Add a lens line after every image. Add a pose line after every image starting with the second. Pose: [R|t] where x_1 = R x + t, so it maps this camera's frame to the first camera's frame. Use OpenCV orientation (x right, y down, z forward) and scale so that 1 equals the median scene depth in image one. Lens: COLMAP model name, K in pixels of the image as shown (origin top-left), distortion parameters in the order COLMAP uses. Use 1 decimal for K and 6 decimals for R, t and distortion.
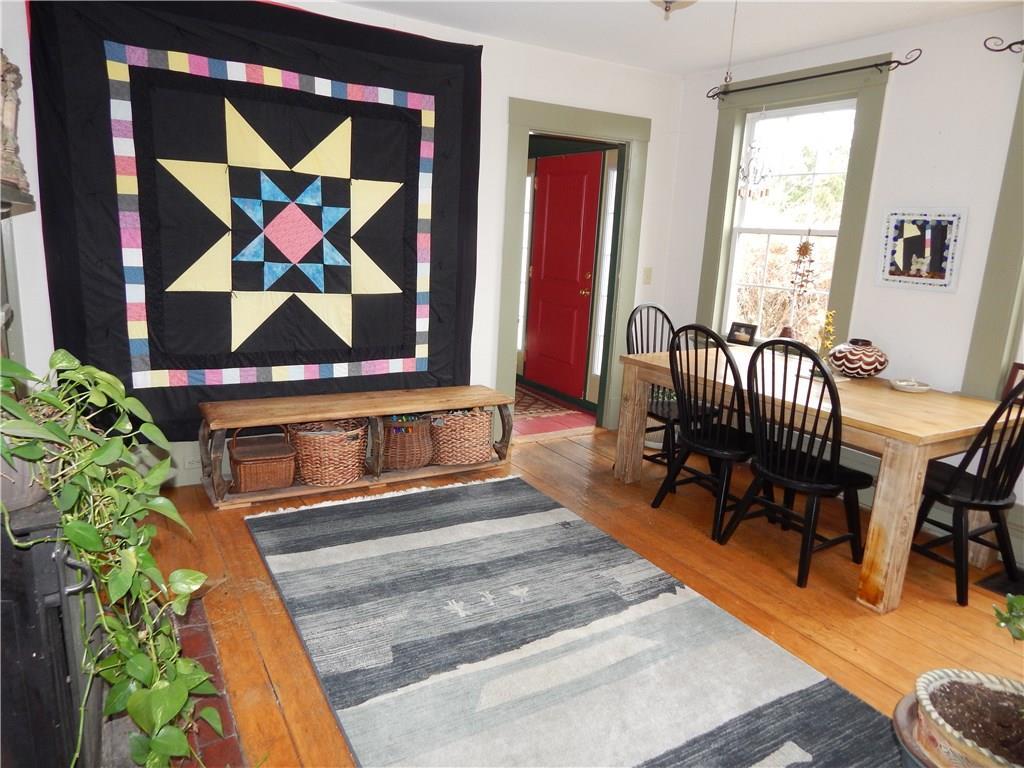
lens RADIAL K [[683.0, 0, 511.6], [0, 683.0, 383.1], [0, 0, 1]] dist [-0.000328, -0.000358]
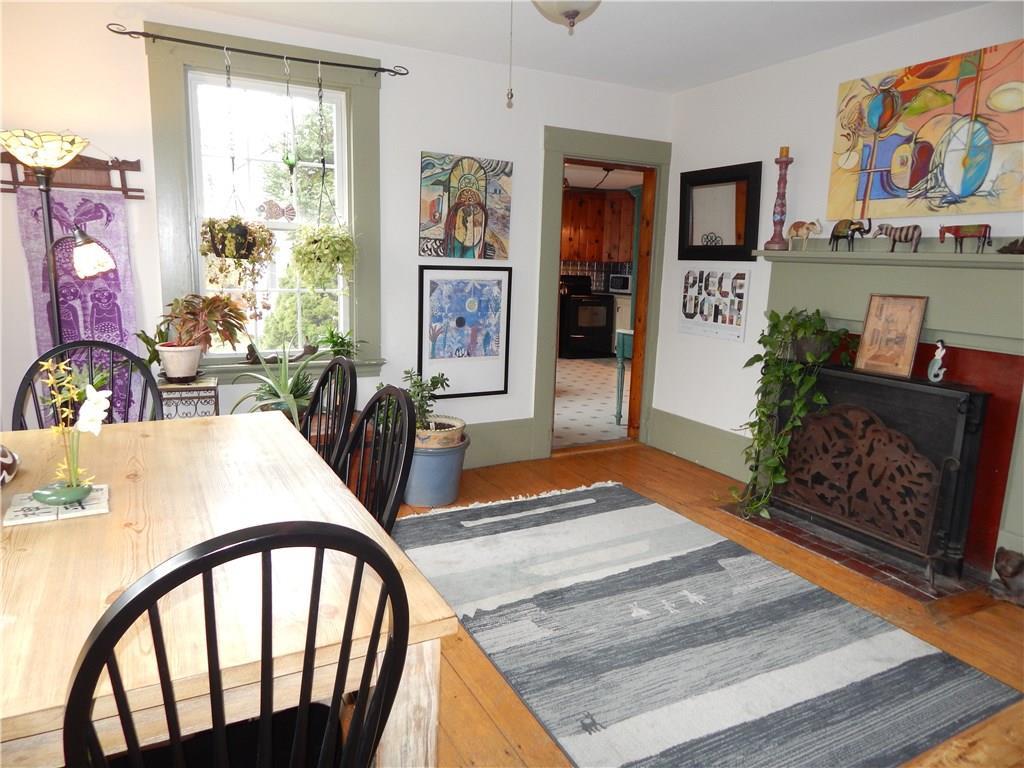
lens RADIAL K [[683.0, 0, 512.4], [0, 683.0, 382.7], [0, 0, 1]] dist [-0.000328, -0.000358]
pose [[-0.995753, -0.085258, 0.034729, 0.197799], [-0.063845, 0.911334, 0.406687, -0.404784], [-0.066323, 0.402743, -0.912907, 1.870617]]
